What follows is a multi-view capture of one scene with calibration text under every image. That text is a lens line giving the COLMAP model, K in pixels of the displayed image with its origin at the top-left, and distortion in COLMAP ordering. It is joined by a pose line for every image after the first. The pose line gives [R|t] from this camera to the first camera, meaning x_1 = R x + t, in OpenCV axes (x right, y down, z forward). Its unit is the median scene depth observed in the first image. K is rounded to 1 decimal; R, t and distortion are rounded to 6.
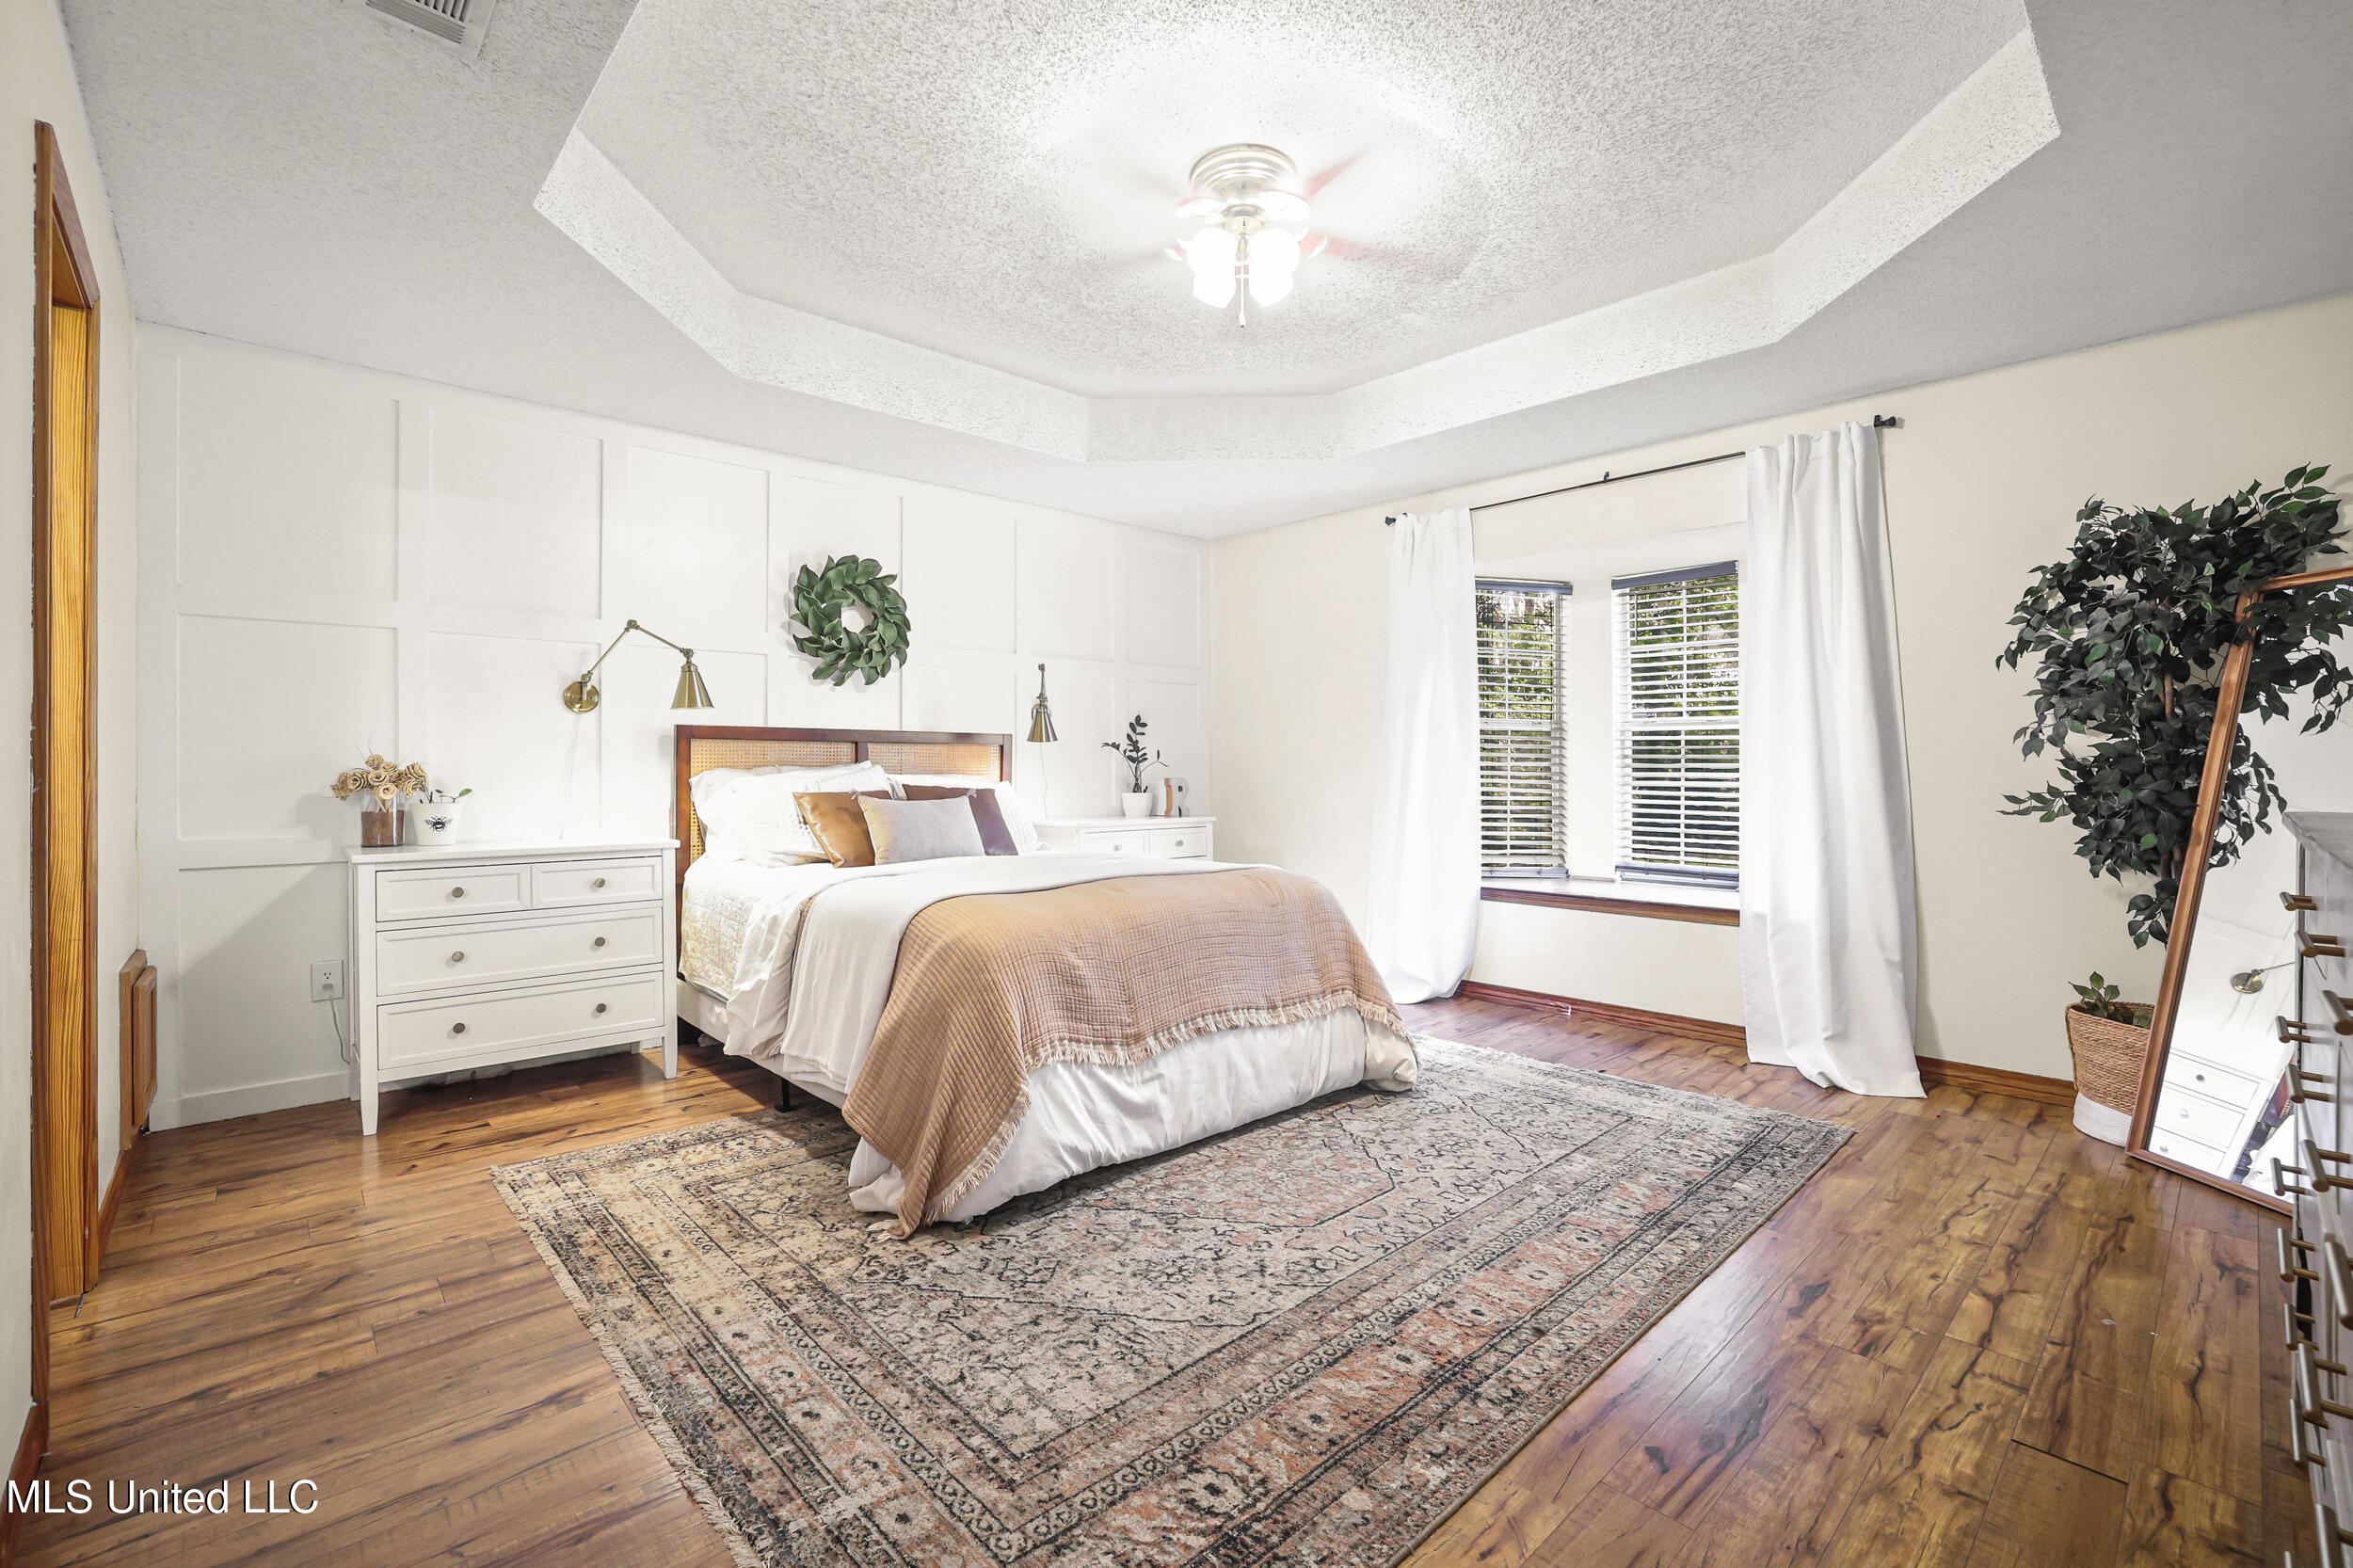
lens RADIAL K [[1005.6, 0, 1172.2], [0, 1005.6, 772.5], [0, 0, 1]] dist [-0.045381, 0.015046]
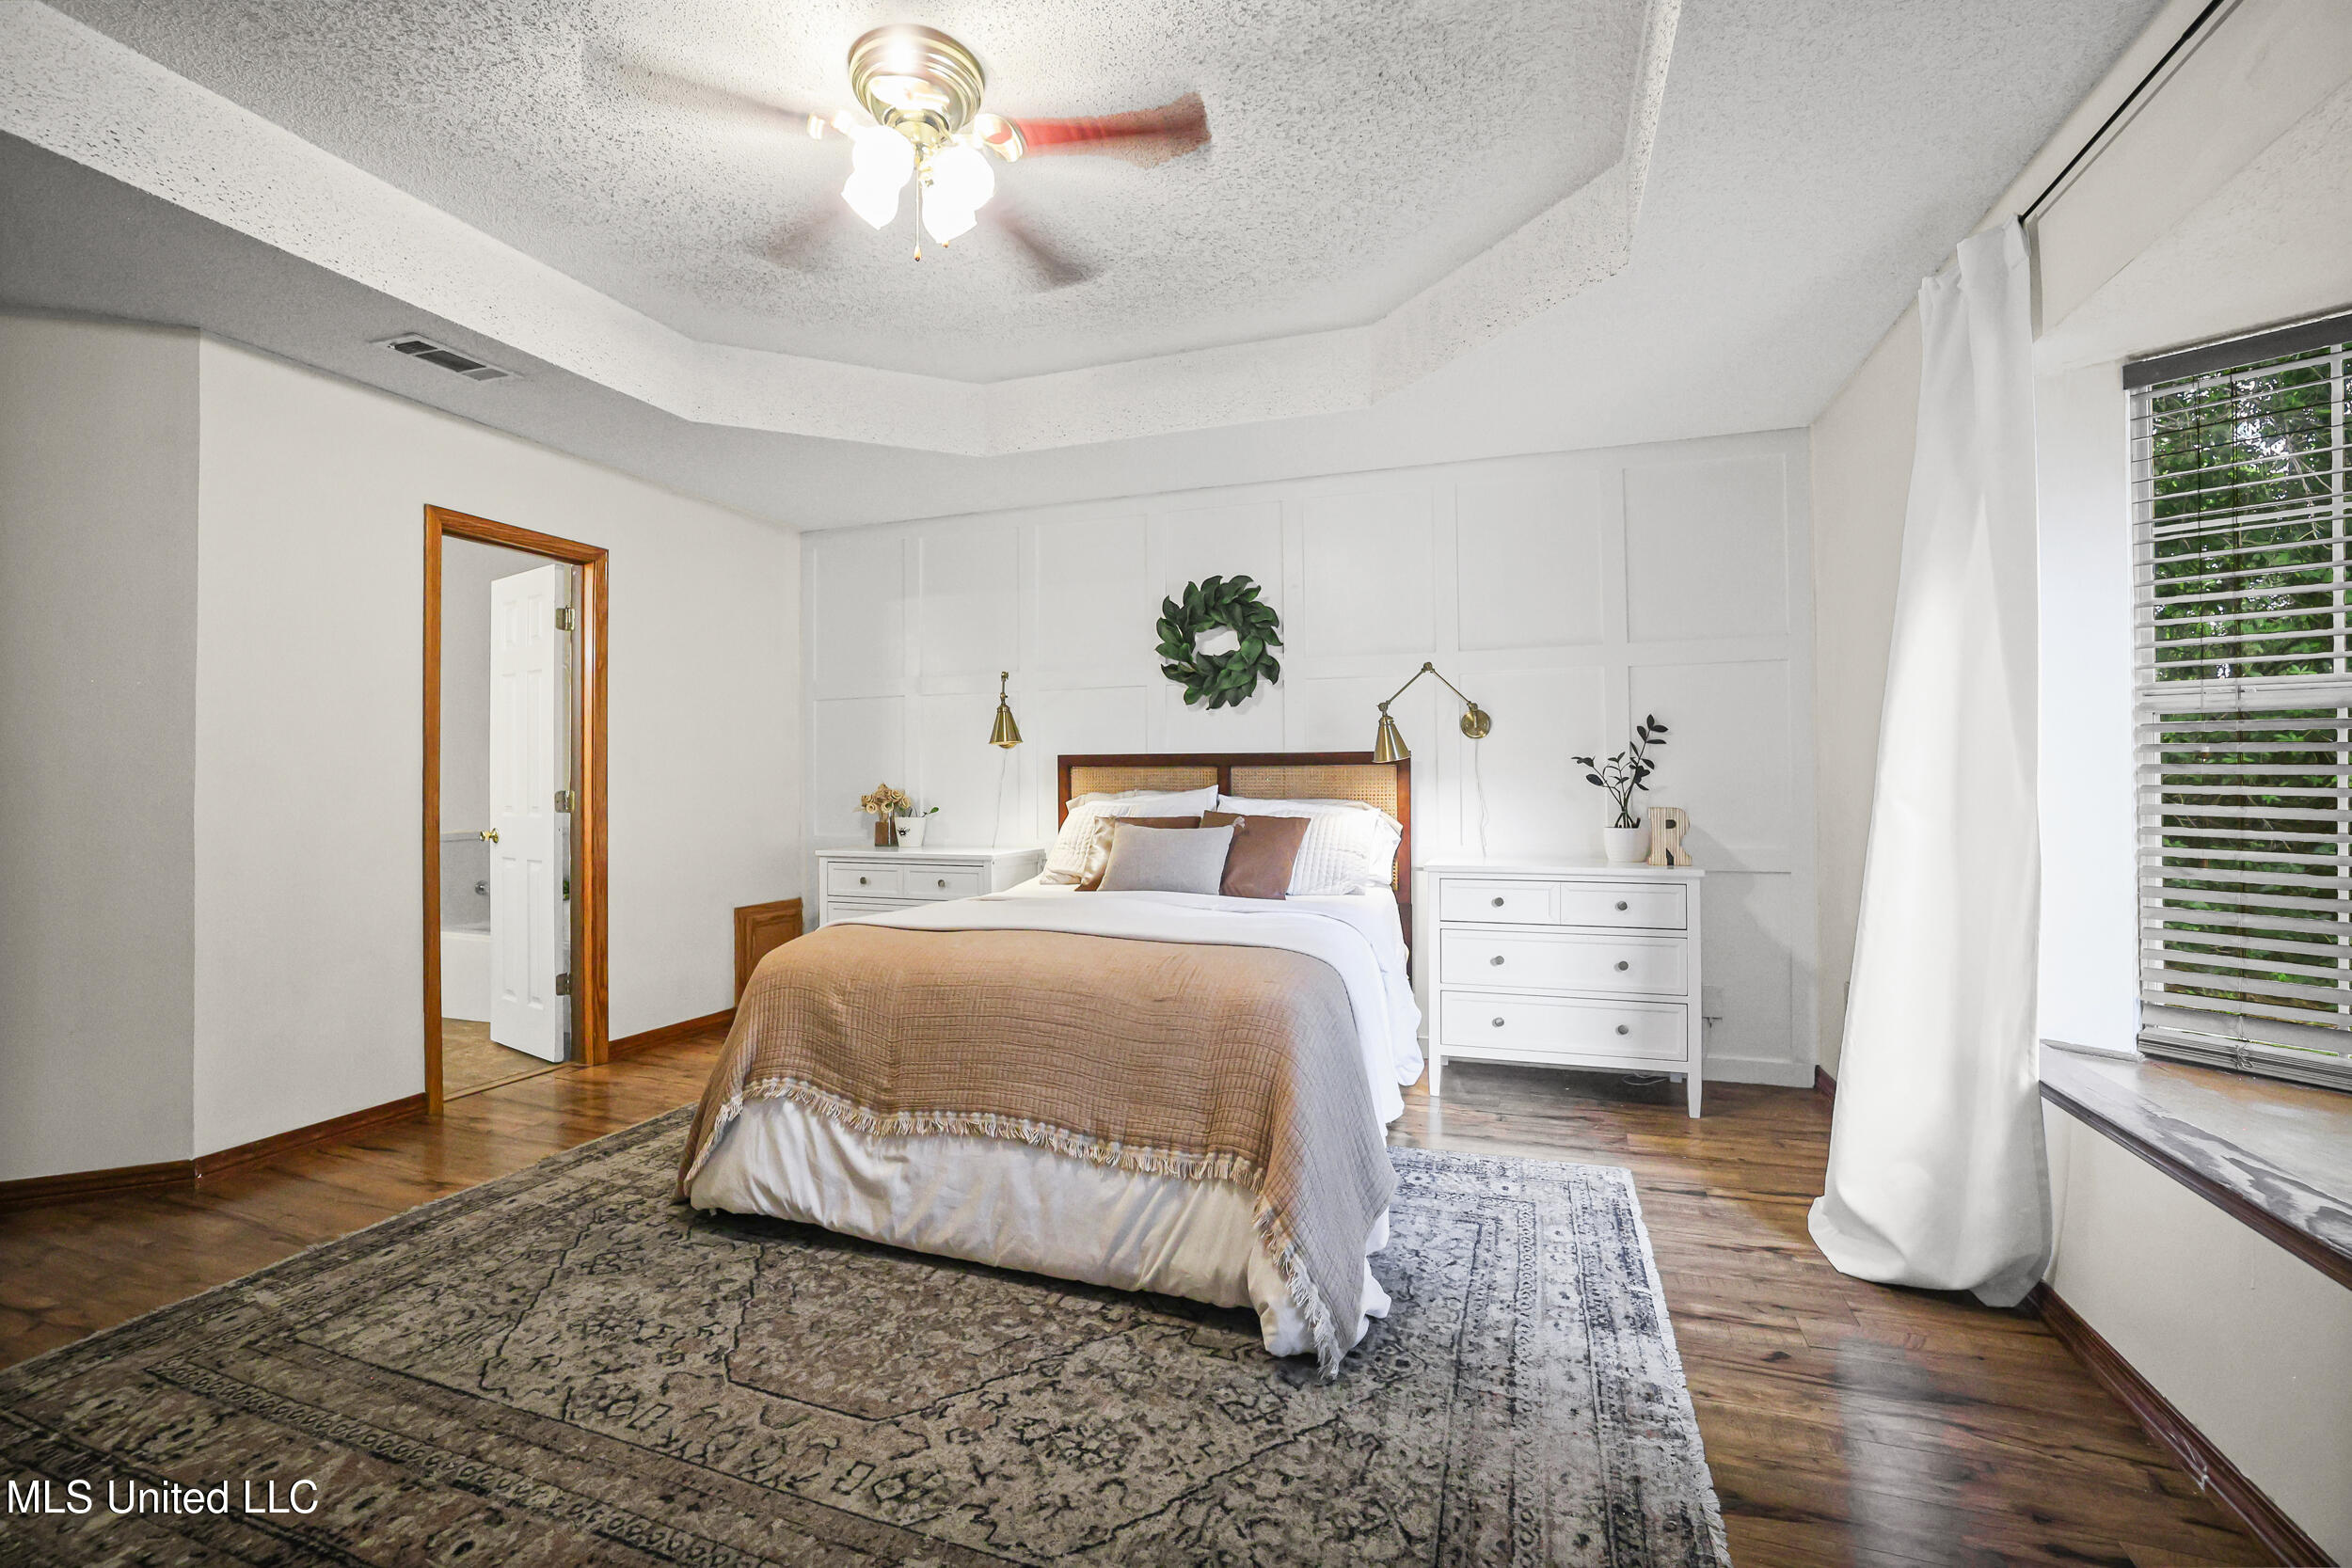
lens RADIAL K [[1005.0, 0, 1171.7], [0, 1005.0, 772.5], [0, 0, 1]] dist [-0.045381, 0.015046]
pose [[0.465770, -0.008437, -0.884865, 0.866608], [0.001273, 0.999960, -0.008864, -0.024990], [0.884905, 0.003002, 0.465762, 0.805141]]
